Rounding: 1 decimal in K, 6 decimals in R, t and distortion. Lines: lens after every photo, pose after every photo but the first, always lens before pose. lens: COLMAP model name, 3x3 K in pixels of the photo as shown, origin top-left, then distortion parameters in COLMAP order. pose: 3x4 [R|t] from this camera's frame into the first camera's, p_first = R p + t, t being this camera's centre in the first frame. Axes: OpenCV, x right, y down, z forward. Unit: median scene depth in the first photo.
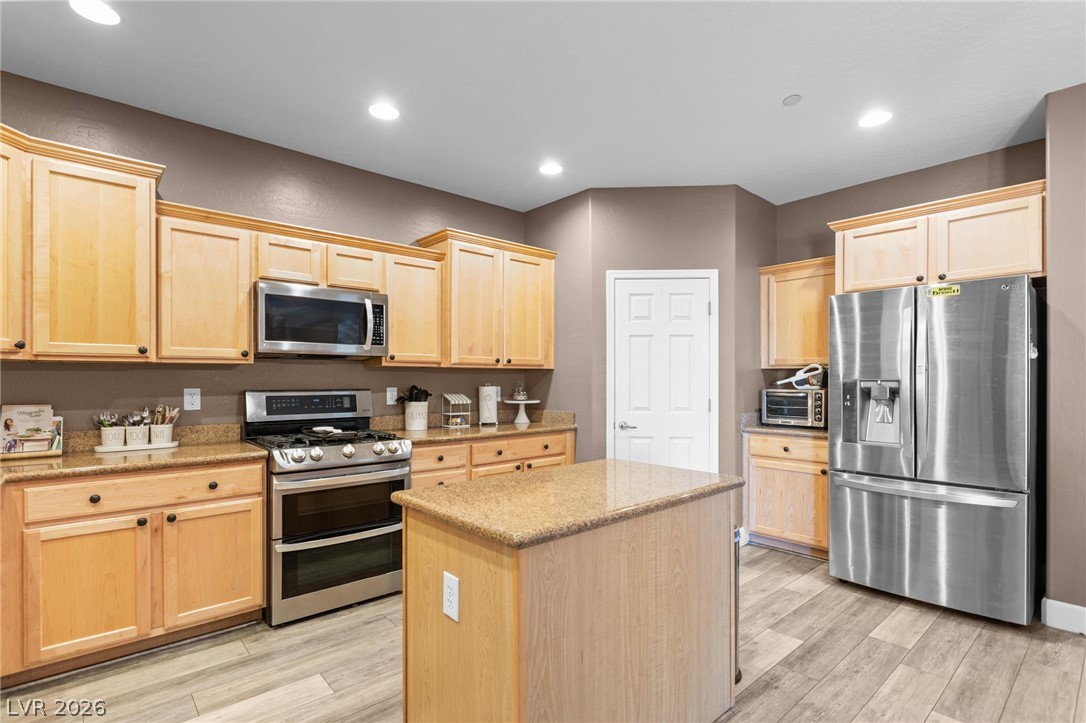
lens RADIAL K [[521.6, 0, 541.2], [0, 521.6, 373.3], [0, 0, 1]] dist [-0.004346, -0.000262]
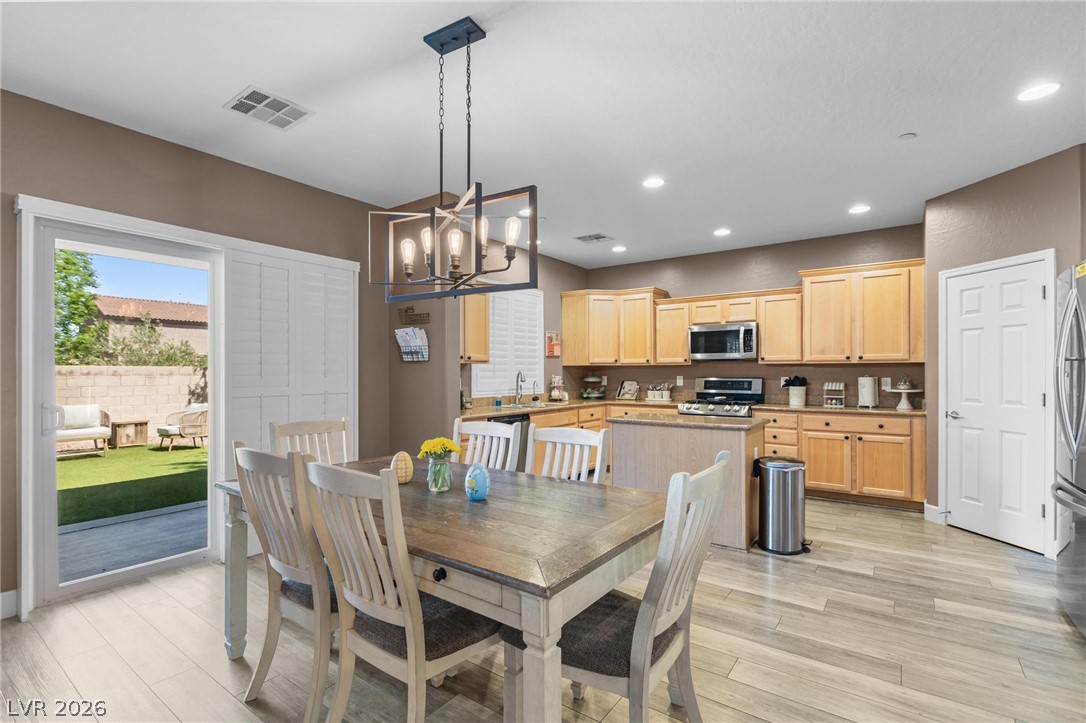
lens RADIAL K [[521.6, 0, 541.2], [0, 521.6, 373.3], [0, 0, 1]] dist [-0.004346, -0.000262]
pose [[0.218161, 0.002883, -0.975909, 1.195415], [0.012983, 0.999899, 0.005856, -0.002754], [0.975826, -0.013948, 0.218101, -0.059286]]
